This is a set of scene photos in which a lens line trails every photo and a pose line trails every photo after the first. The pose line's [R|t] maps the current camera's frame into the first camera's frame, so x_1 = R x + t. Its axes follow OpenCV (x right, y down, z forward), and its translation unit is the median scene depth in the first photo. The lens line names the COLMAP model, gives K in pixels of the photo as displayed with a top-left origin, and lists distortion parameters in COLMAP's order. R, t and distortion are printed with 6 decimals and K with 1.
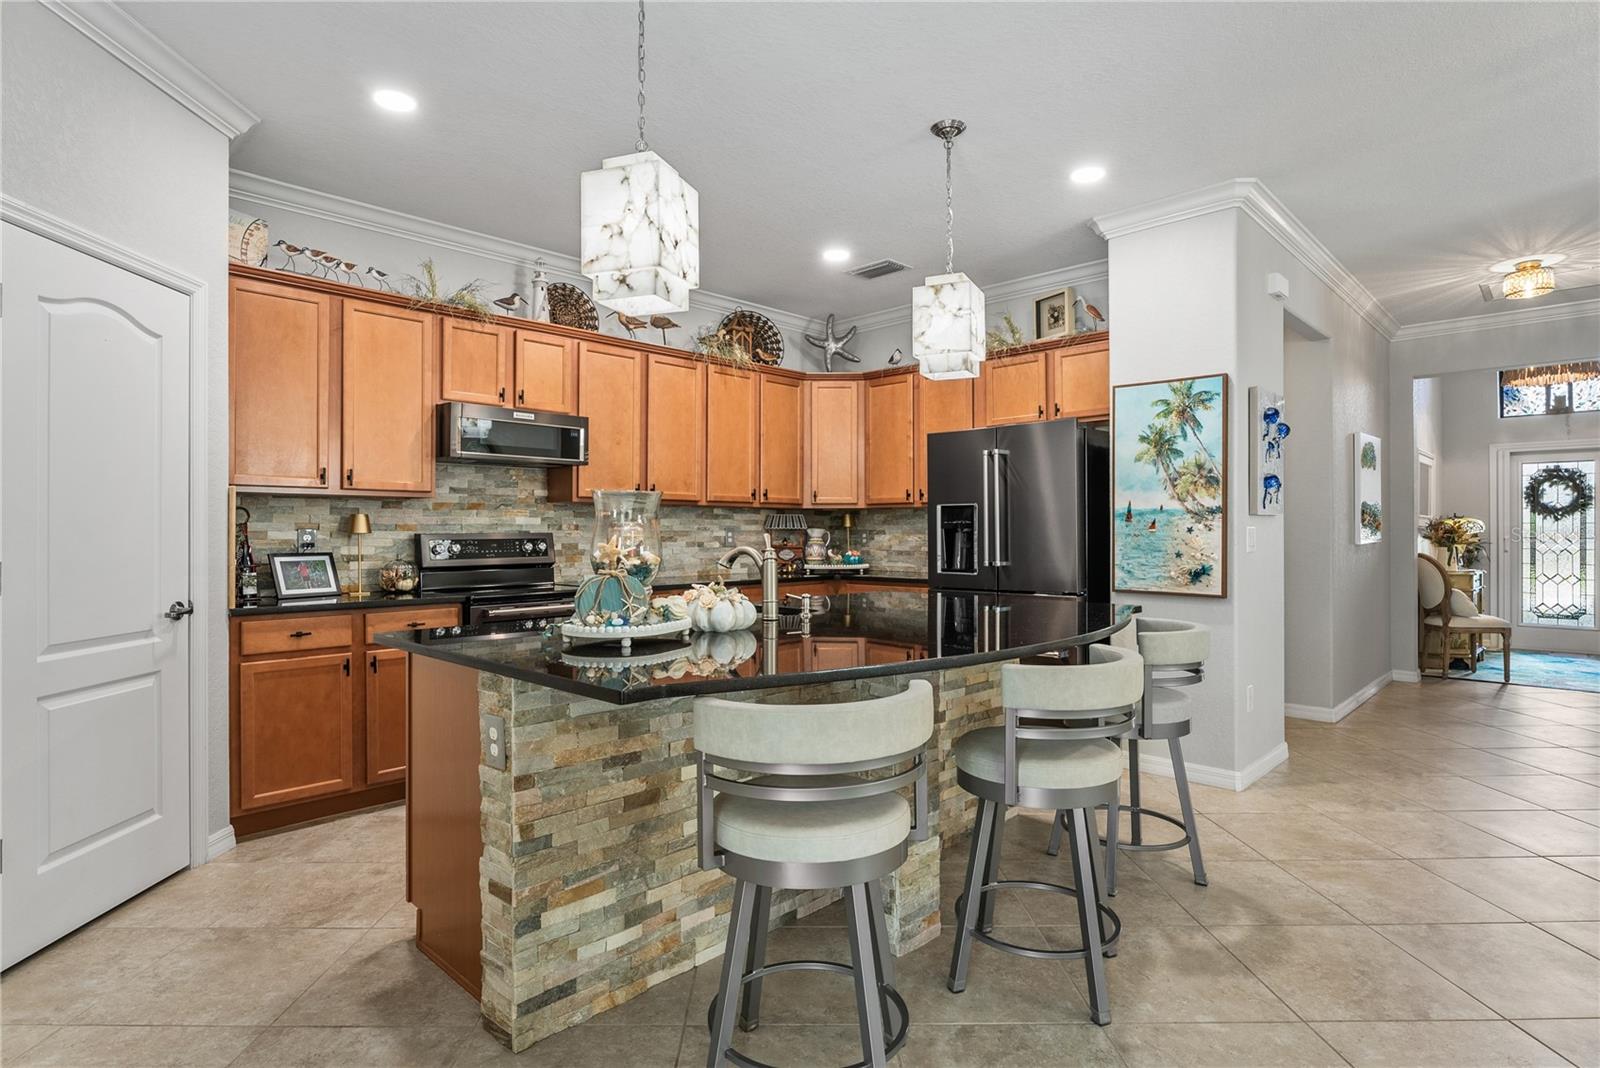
lens RADIAL K [[842.5, 0, 787.9], [0, 842.5, 529.7], [0, 0, 1]] dist [-0.018242, 0.001503]
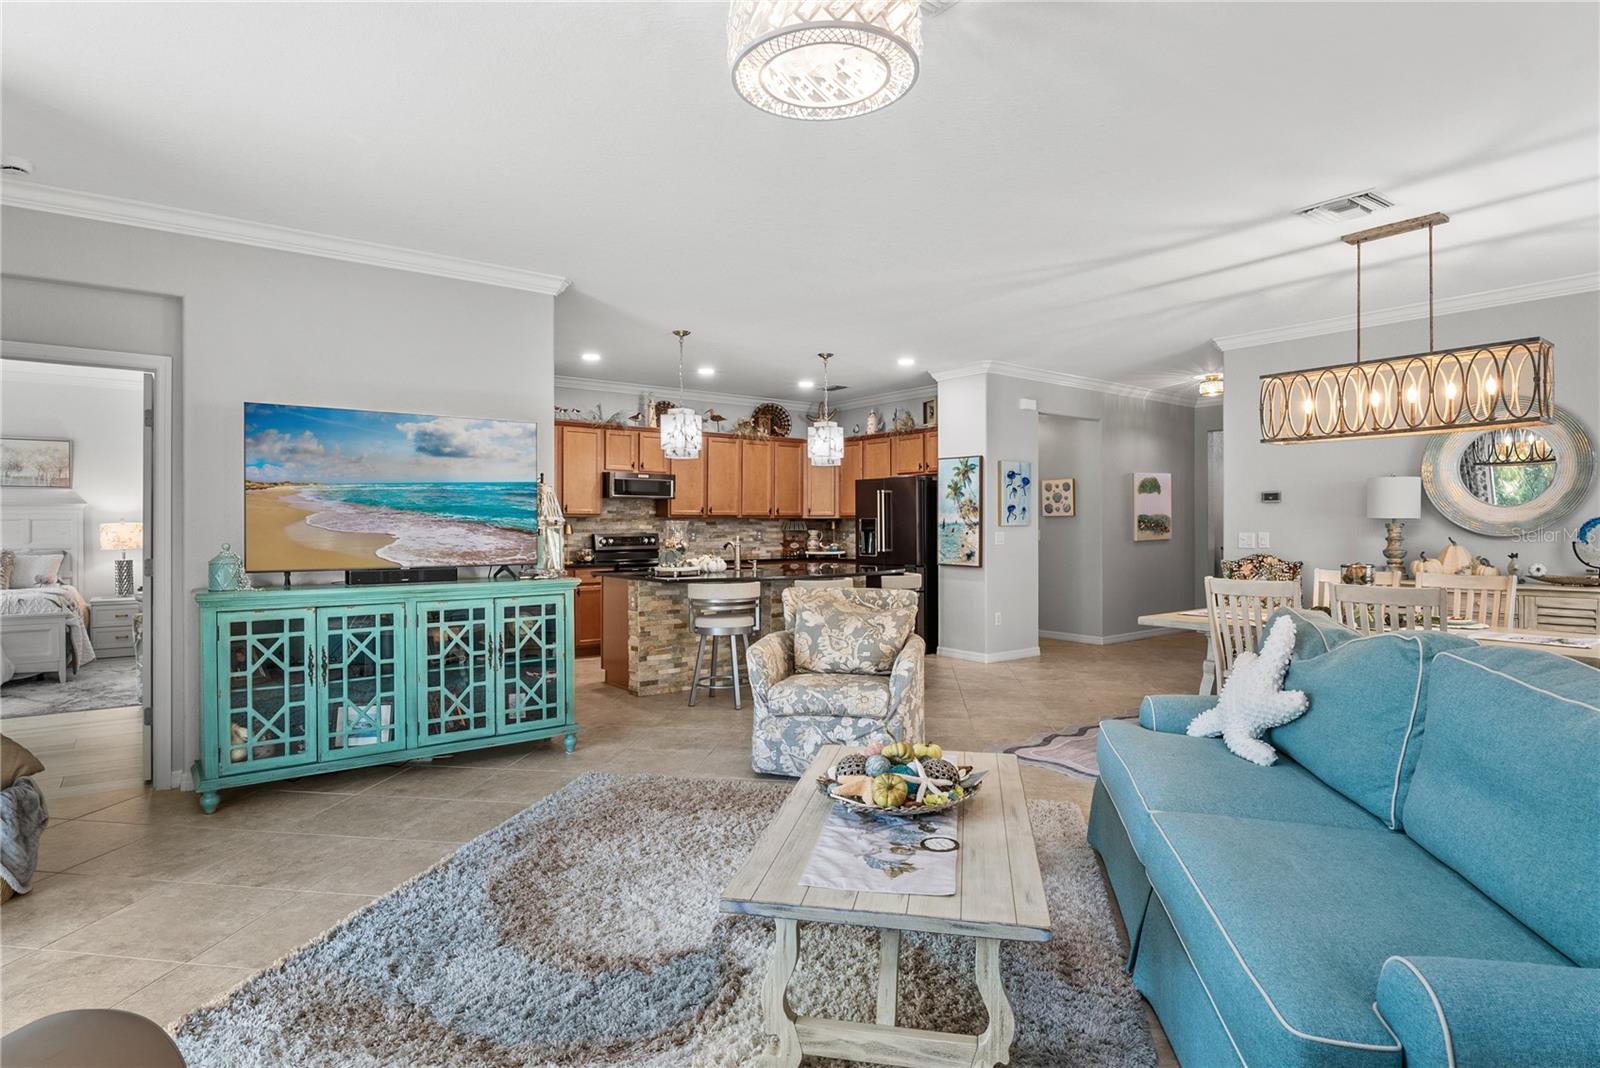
lens RADIAL K [[842.5, 0, 787.9], [0, 842.5, 529.7], [0, 0, 1]] dist [-0.018242, 0.001503]
pose [[0.990265, 0.001793, -0.139181, 0.311473], [-0.000724, 0.999970, 0.007734, -0.021601], [0.139191, -0.007558, 0.990237, -0.956815]]
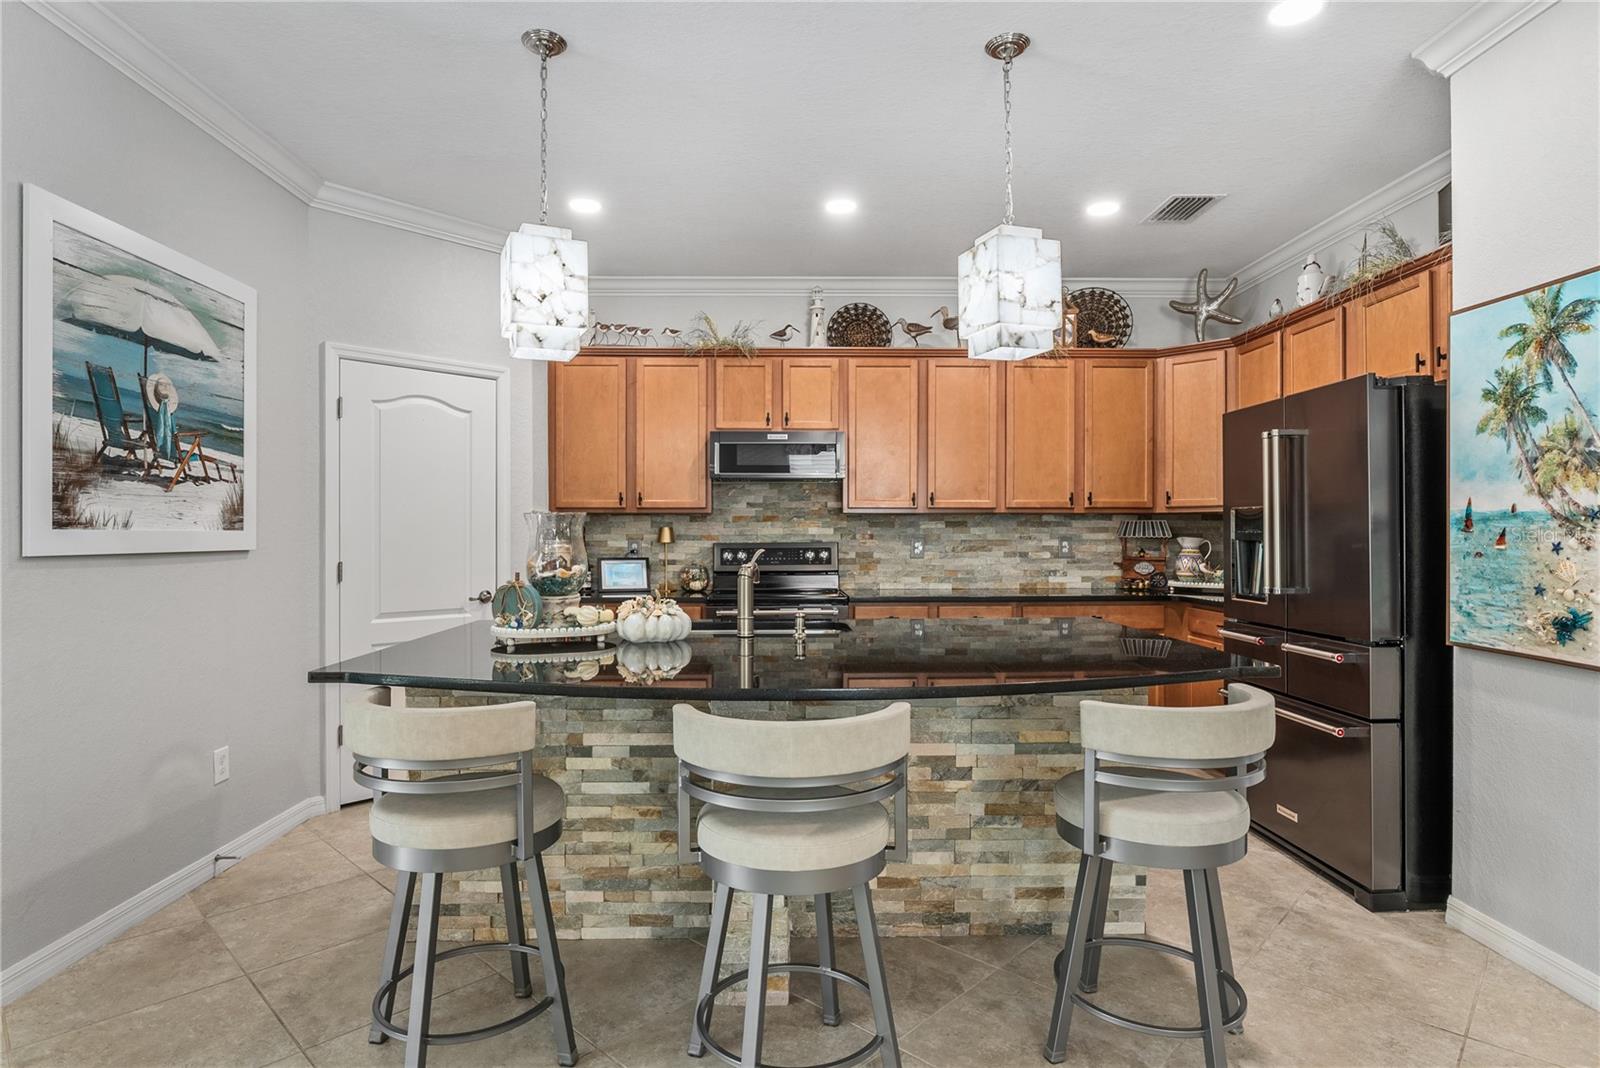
lens RADIAL K [[845.0, 0, 783.1], [0, 845.0, 539.6], [0, 0, 1]] dist [-0.016726, 0.002561]
pose [[0.713345, 0.004873, -0.700796, 0.464218], [0.002383, 0.999953, 0.009379, -0.010876], [0.700809, -0.008361, 0.713300, 0.211276]]
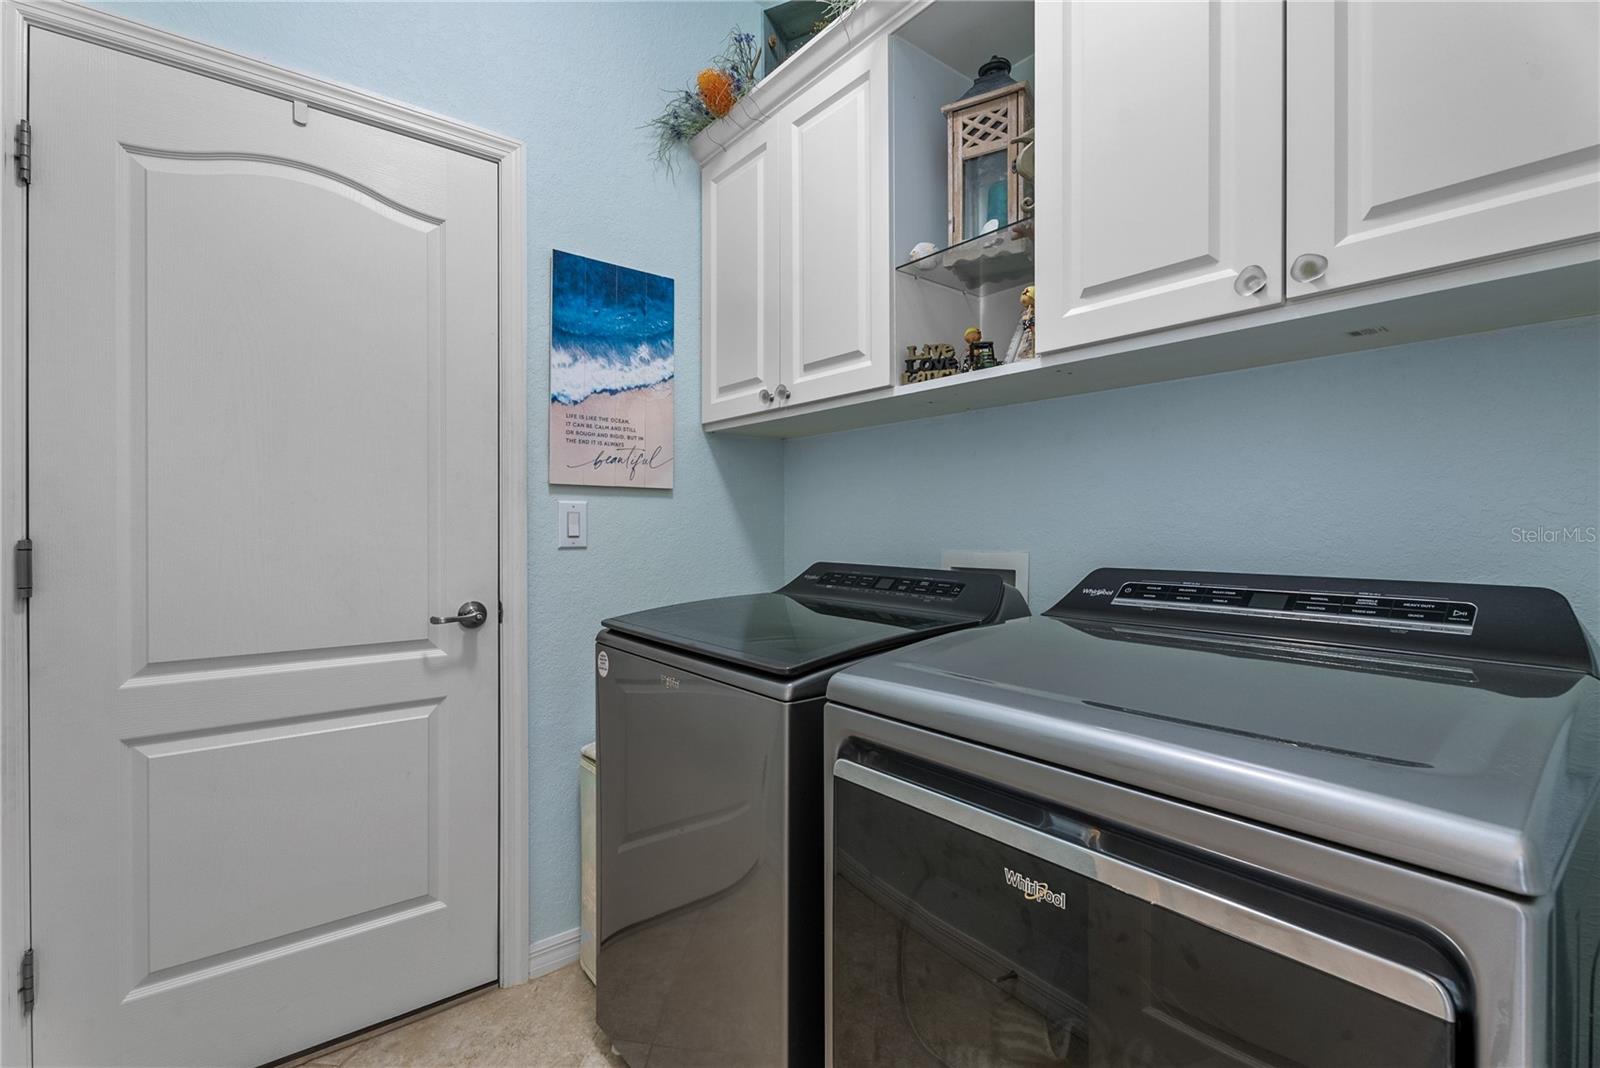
lens RADIAL K [[725.8, 0, 790.7], [0, 725.8, 527.8], [0, 0, 1]] dist [0.003590, 0.005538]
pose [[0.576269, 0.002454, -0.817256, -0.055725], [0.005608, 0.999960, 0.006957, 0.015315], [0.817241, -0.008593, 0.576232, 0.588954]]
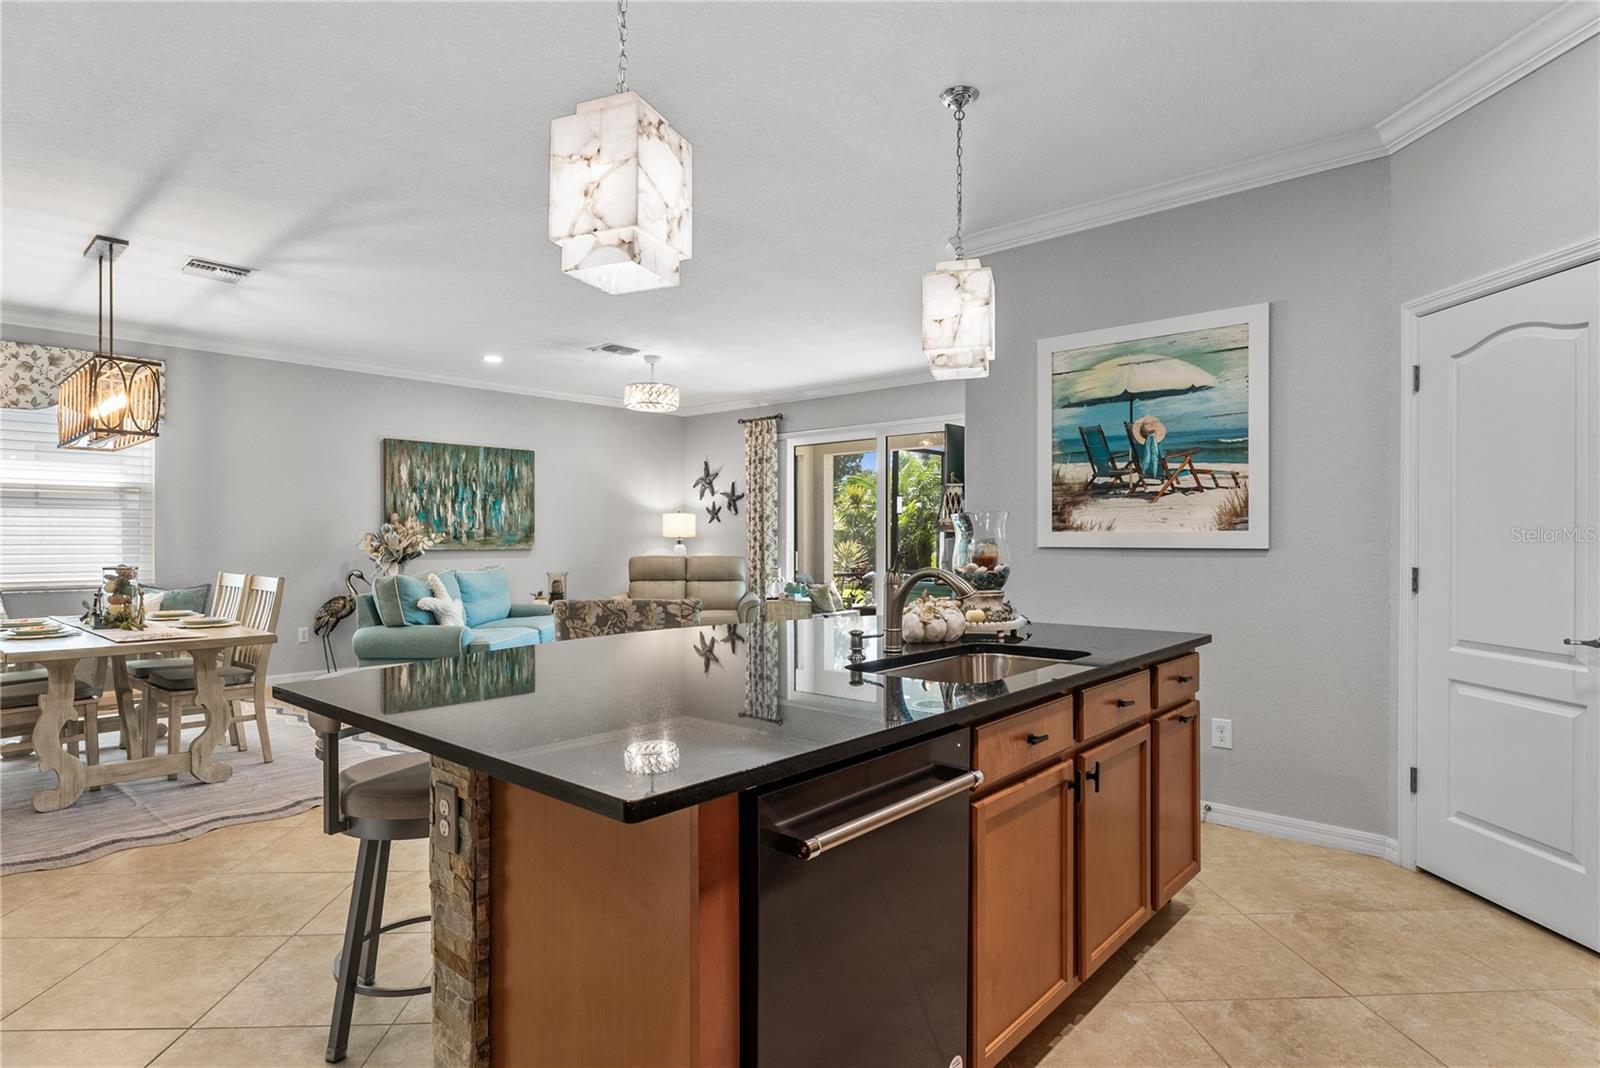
lens RADIAL K [[860.5, 0, 776.8], [0, 860.5, 540.8], [0, 0, 1]] dist [-0.001288, -0.000532]
pose [[-0.998990, 0.000889, -0.044928, 0.090315], [0.000907, 1.000000, -0.000375, -0.003240], [0.044928, -0.000416, -0.998990, 1.236781]]
